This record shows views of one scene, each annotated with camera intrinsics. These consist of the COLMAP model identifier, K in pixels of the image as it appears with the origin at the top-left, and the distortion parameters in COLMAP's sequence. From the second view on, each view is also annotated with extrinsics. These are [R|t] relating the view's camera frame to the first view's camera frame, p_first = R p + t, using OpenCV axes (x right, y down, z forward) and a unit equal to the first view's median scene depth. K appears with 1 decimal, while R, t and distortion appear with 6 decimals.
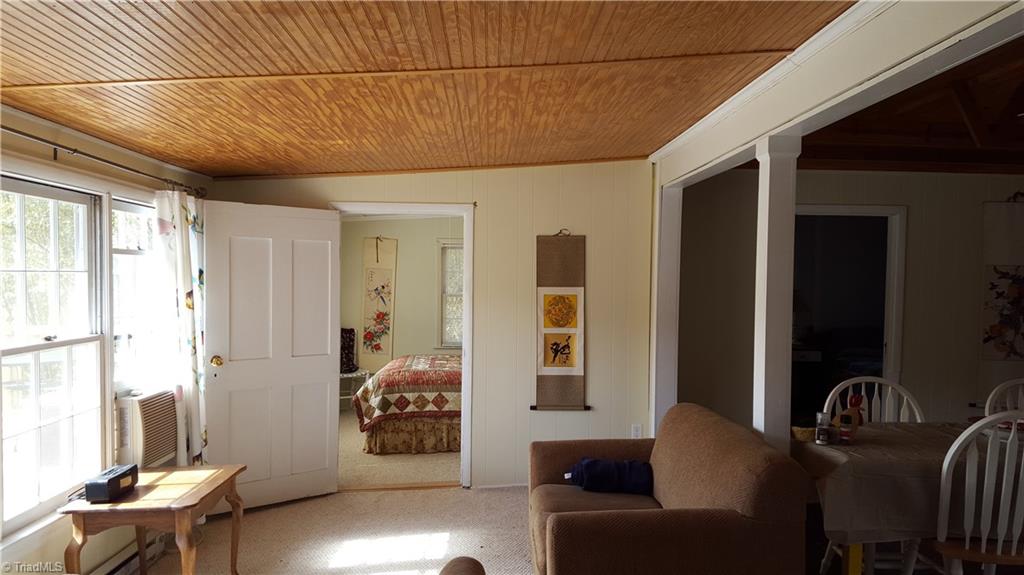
lens RADIAL K [[771.2, 0, 509.9], [0, 771.2, 284.6], [0, 0, 1]] dist [0.033338, 0.009505]
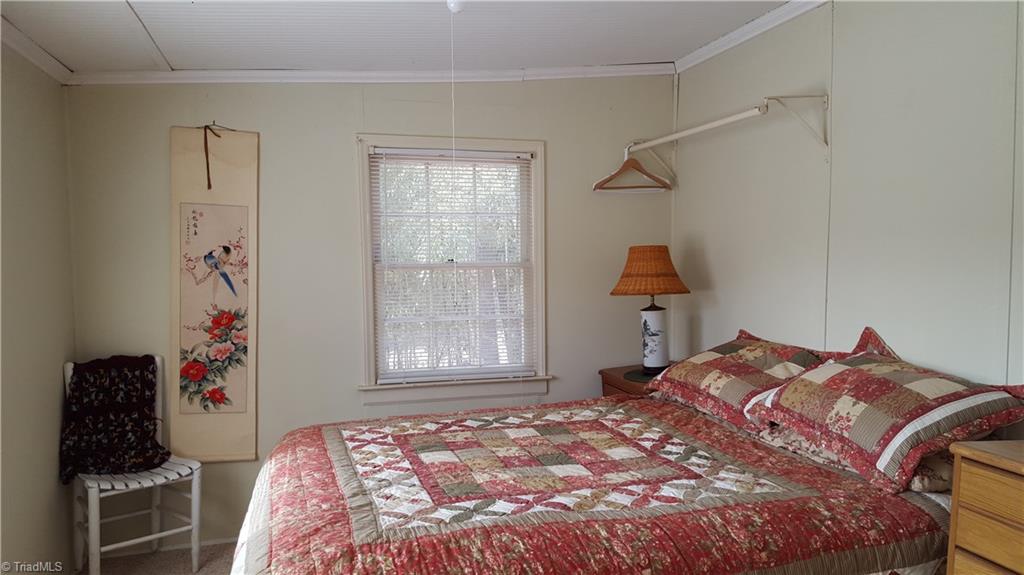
lens RADIAL K [[771.2, 0, 512.0], [0, 771.2, 292.3], [0, 0, 1]] dist [0.033338, 0.009505]
pose [[0.970835, -0.030538, 0.237796, -0.115405], [0.017631, 0.998263, 0.056216, 0.005247], [-0.239099, -0.050384, 0.969687, 0.562810]]
